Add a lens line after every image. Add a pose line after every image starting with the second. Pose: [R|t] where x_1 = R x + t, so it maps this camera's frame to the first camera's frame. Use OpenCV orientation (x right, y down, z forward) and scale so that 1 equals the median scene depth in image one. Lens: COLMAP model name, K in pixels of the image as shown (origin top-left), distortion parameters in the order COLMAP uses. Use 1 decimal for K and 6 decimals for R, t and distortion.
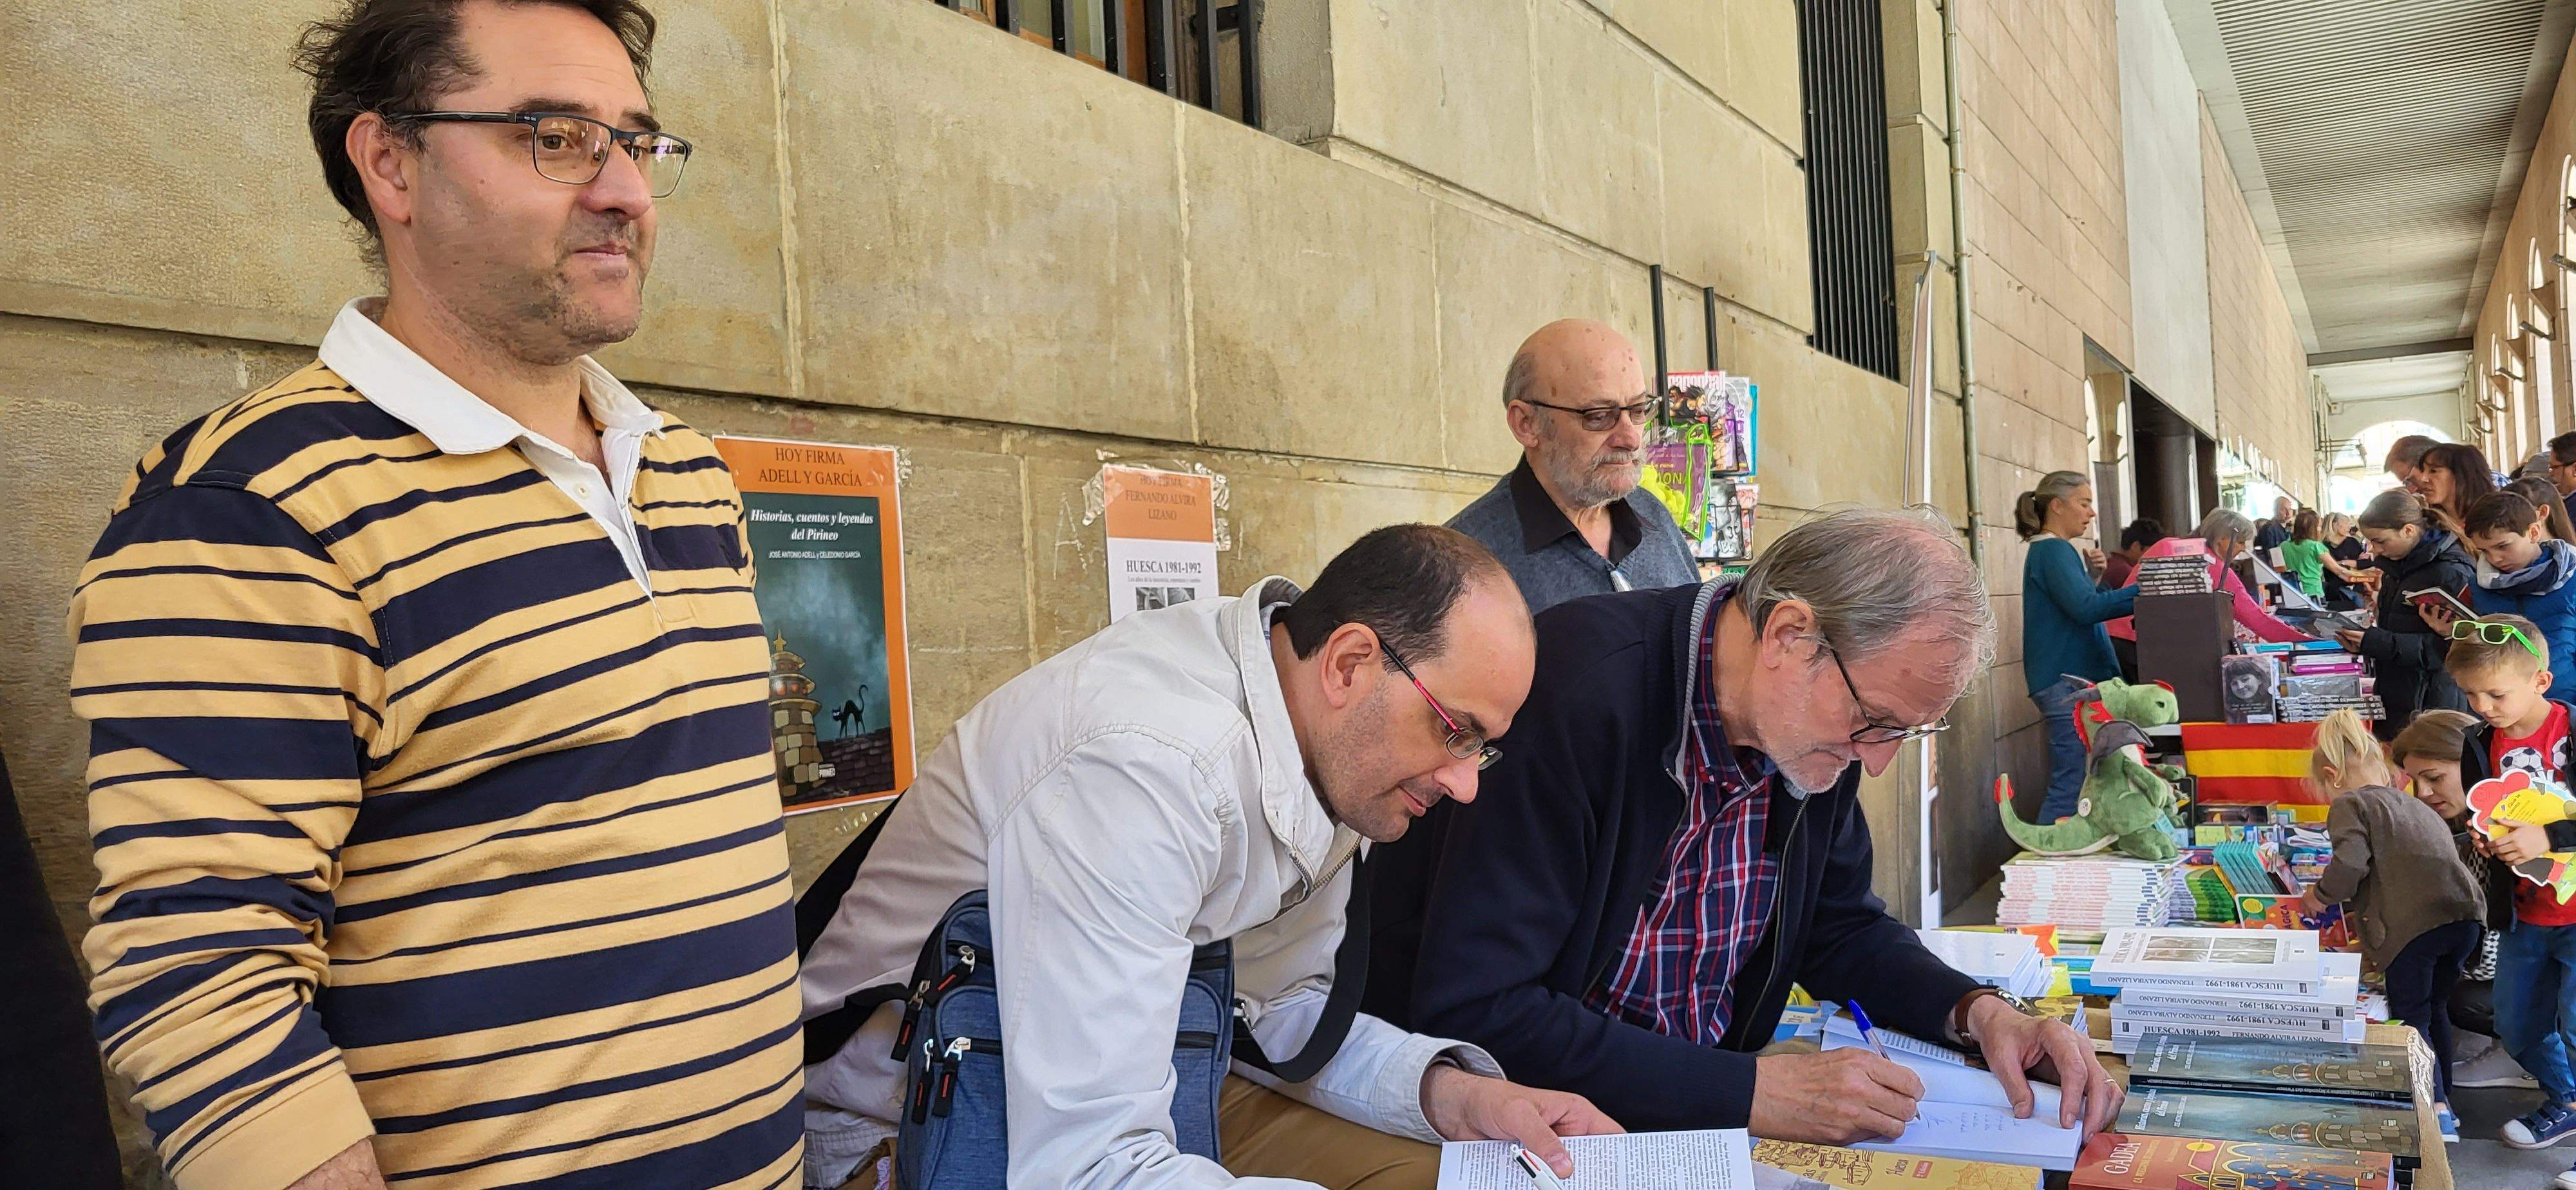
lens RADIAL K [[1946.8, 0, 1282.8], [0, 1946.8, 584.5], [0, 0, 1]] dist [0.059368, -0.038428]
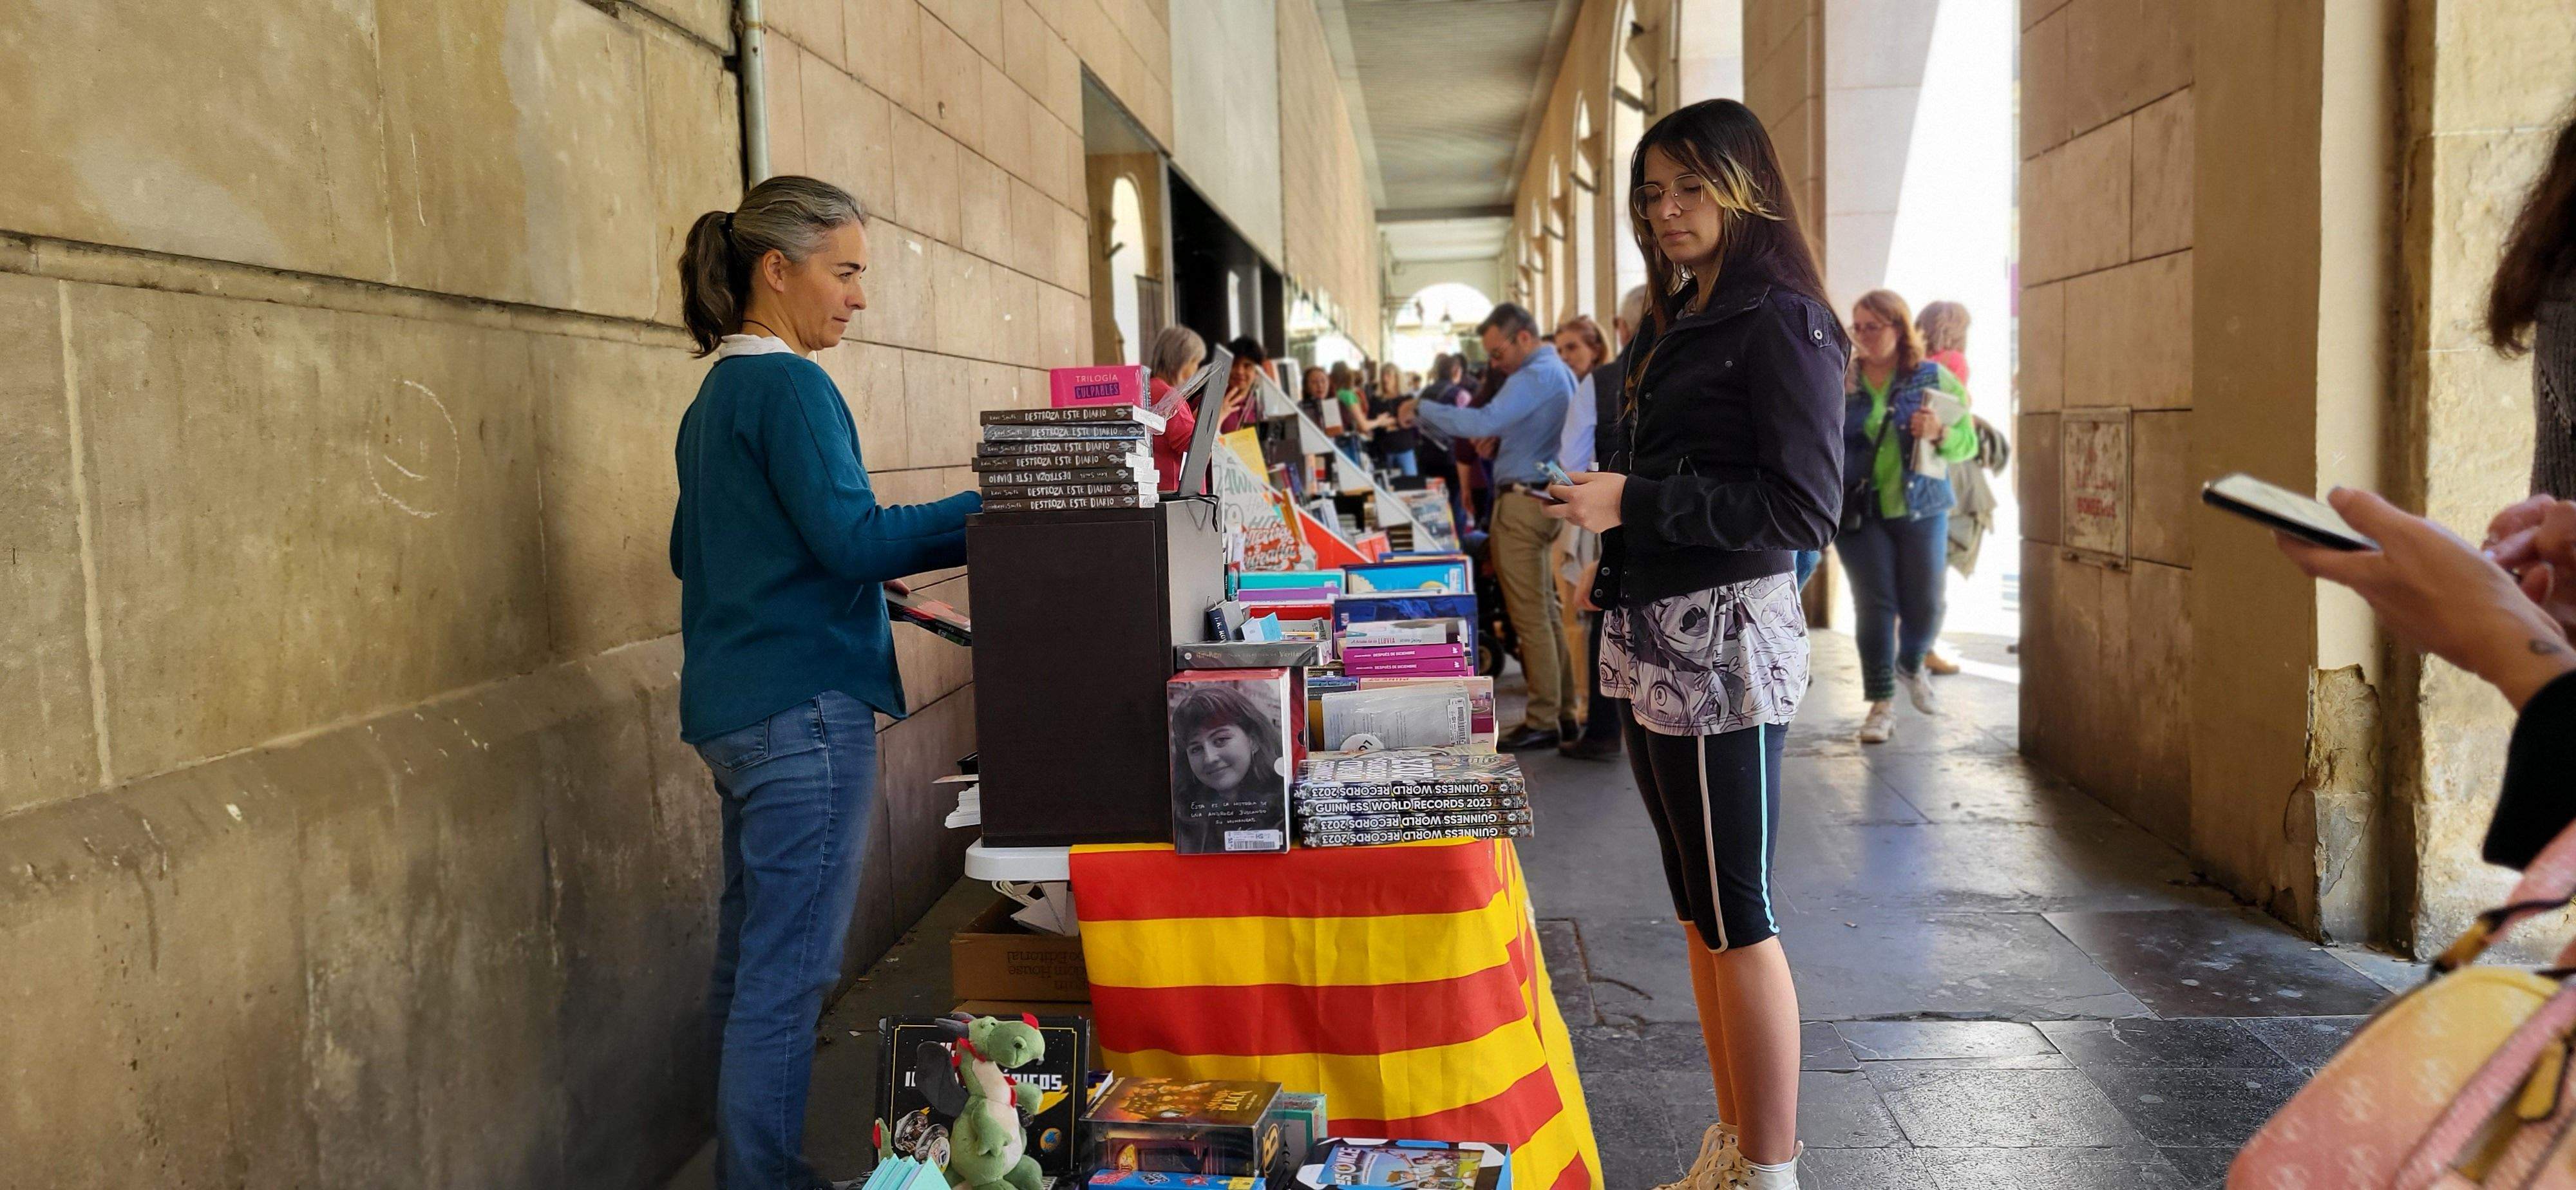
lens RADIAL K [[1946.8, 0, 1282.8], [0, 1946.8, 584.5], [0, 0, 1]] dist [0.059368, -0.038428]
pose [[0.907077, -0.012934, 0.420767, 0.090603], [-0.021697, 0.996763, 0.077412, -0.002854], [-0.420406, -0.079348, 0.903860, 0.174489]]
